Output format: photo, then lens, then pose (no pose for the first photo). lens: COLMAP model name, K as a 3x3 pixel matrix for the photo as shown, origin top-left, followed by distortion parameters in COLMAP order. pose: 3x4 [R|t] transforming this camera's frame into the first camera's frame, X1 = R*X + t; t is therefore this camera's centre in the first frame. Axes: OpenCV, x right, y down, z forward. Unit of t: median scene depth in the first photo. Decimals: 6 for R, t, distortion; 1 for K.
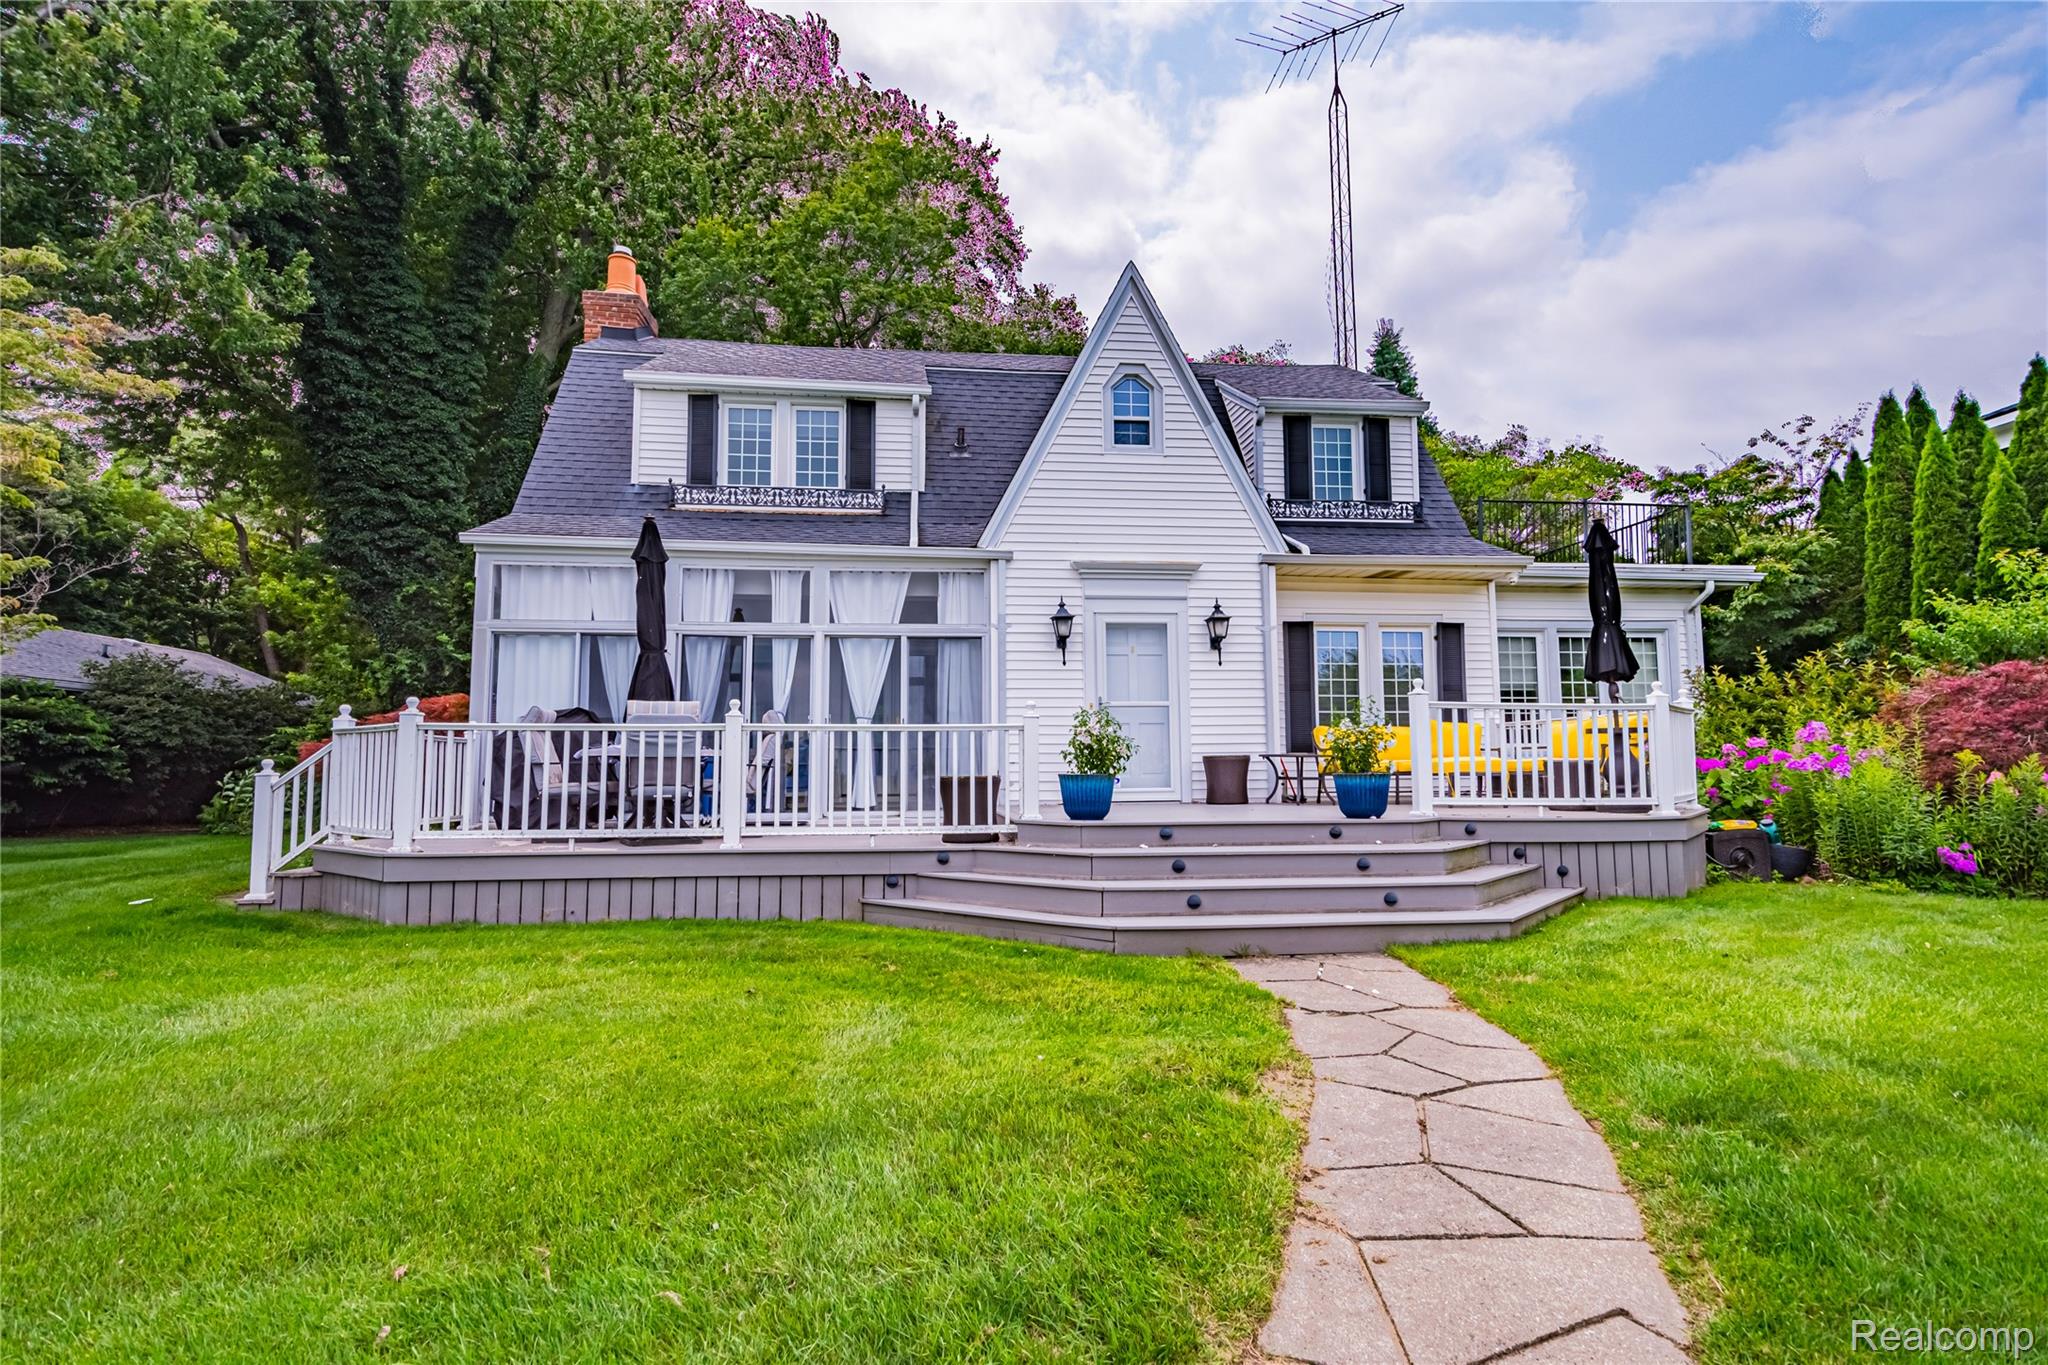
lens RADIAL K [[1053.7, 0, 1022.9], [0, 1053.7, 637.1], [0, 0, 1]] dist [-0.002697, -0.000089]
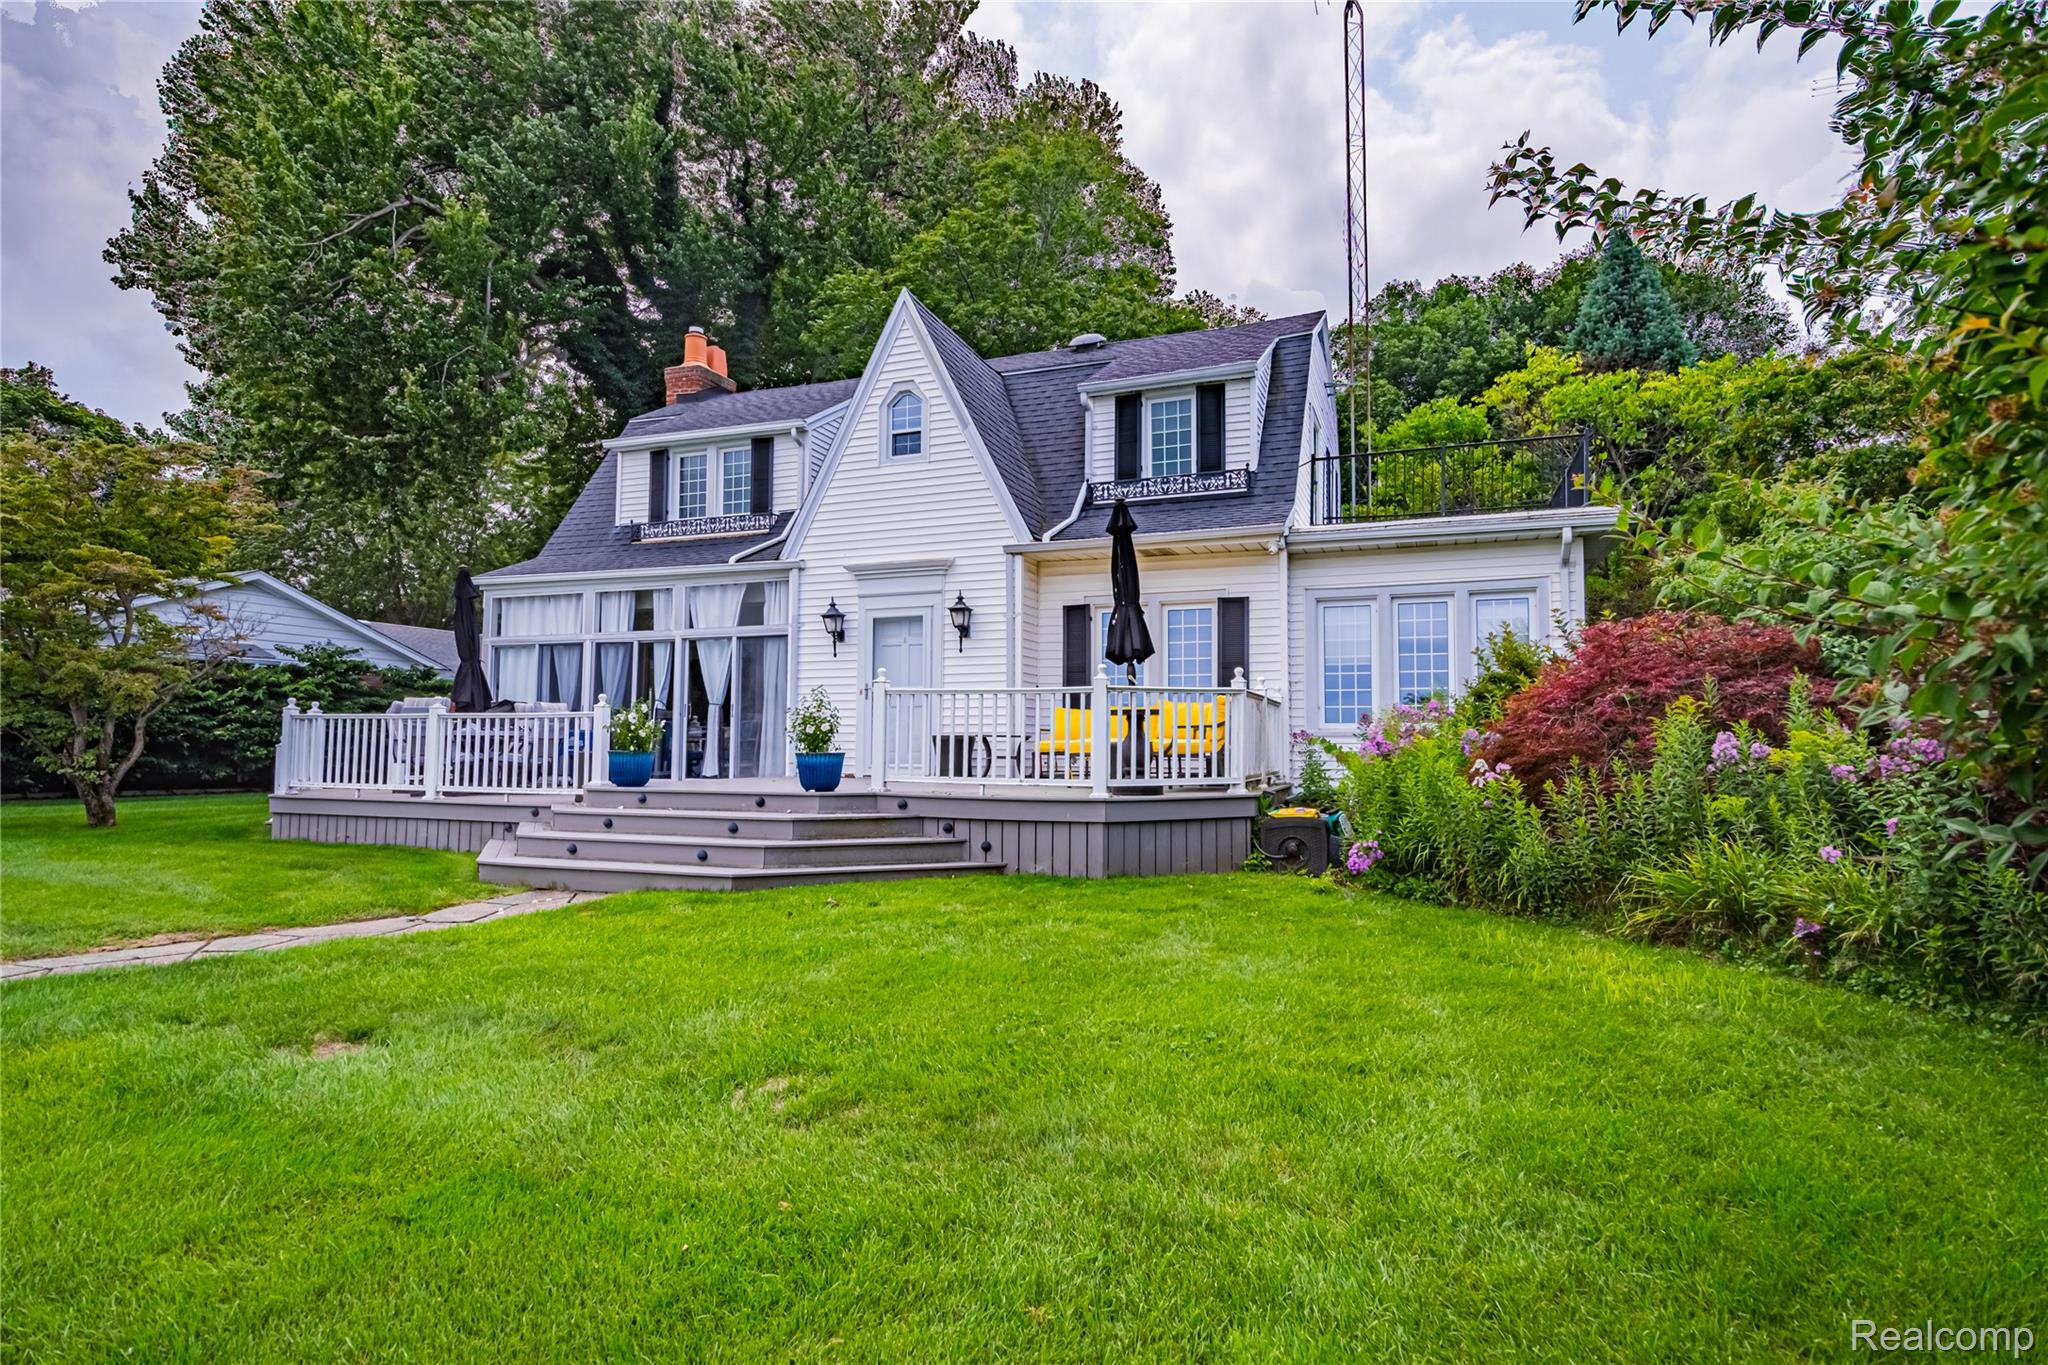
lens RADIAL K [[1040.6, 0, 1024.0], [0, 1040.6, 682.5], [0, 0, 1]] dist [0.001512, 0.000035]
pose [[0.891783, -0.019875, -0.452027, 0.714741], [0.047810, 0.997581, 0.050461, 0.006729], [0.449931, -0.066611, 0.890576, 0.076597]]
